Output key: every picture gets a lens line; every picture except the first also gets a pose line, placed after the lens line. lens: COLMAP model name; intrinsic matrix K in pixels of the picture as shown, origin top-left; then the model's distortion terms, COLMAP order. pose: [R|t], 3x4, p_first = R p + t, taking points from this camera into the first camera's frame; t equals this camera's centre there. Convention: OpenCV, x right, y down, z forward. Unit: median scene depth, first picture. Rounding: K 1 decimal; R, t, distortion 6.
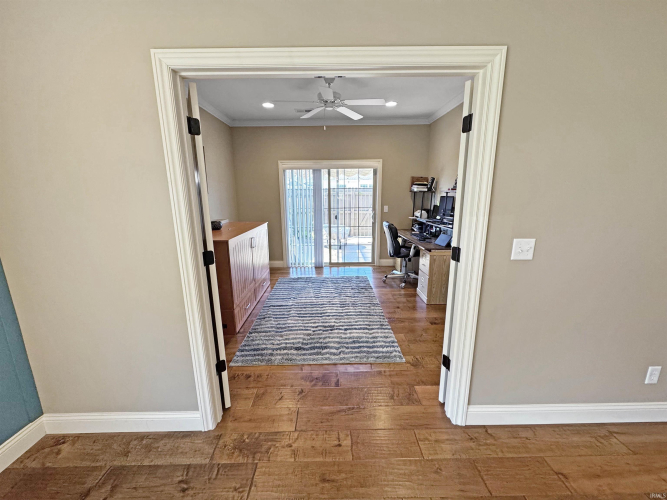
lens RADIAL K [[264.8, 0, 334.2], [0, 264.8, 247.9], [0, 0, 1]] dist [-0.004316, 0.000621]
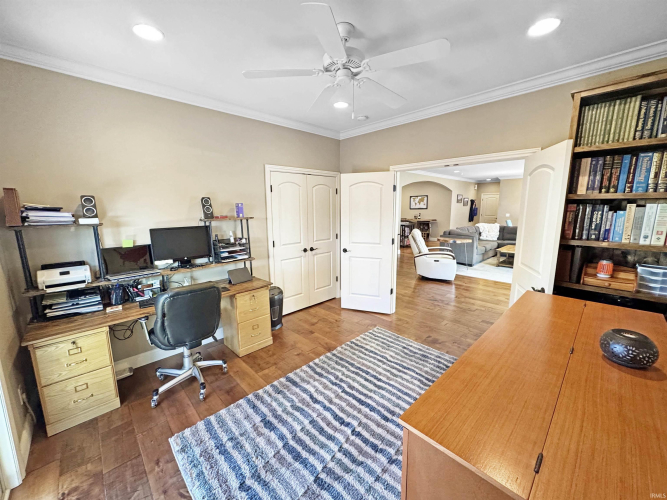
lens RADIAL K [[264.8, 0, 335.2], [0, 264.8, 250.1], [0, 0, 1]] dist [-0.004316, 0.000621]
pose [[-0.689511, -0.105573, 0.716539, -0.402053], [0.162752, 0.941434, 0.295321, -0.313824], [-0.705752, 0.320245, -0.631947, 1.323303]]
